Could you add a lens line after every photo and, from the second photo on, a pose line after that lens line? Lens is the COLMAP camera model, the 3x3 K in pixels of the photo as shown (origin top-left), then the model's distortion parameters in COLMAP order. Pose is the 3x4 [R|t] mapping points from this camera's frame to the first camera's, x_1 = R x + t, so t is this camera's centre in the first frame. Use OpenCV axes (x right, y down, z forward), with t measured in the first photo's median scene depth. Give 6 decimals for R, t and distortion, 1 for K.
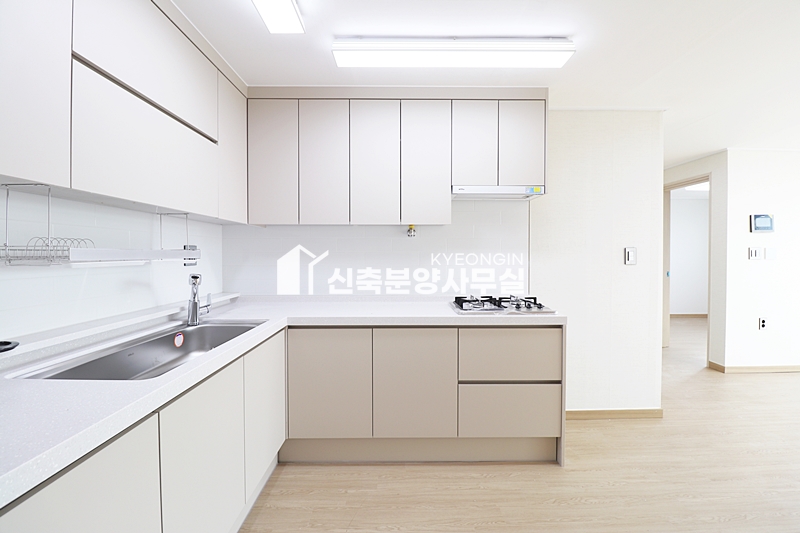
lens RADIAL K [[367.4, 0, 395.8], [0, 367.4, 257.2], [0, 0, 1]] dist [-0.020367, -0.001163]
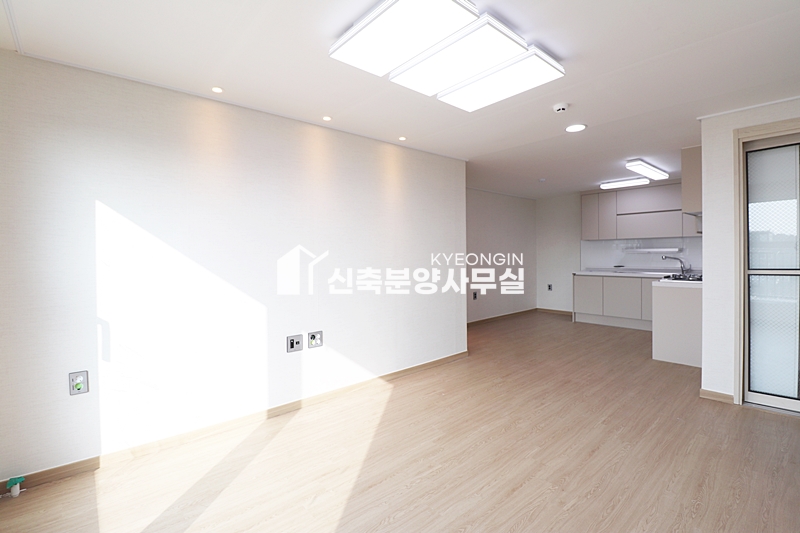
lens RADIAL K [[368.6, 0, 402.3], [0, 368.6, 257.4], [0, 0, 1]] dist [-0.000831, -0.013774]
pose [[-0.747420, 0.016134, -0.664156, 1.579804], [0.005219, 0.999817, 0.018414, -0.005840], [0.664332, 0.010297, -0.747367, 0.901743]]
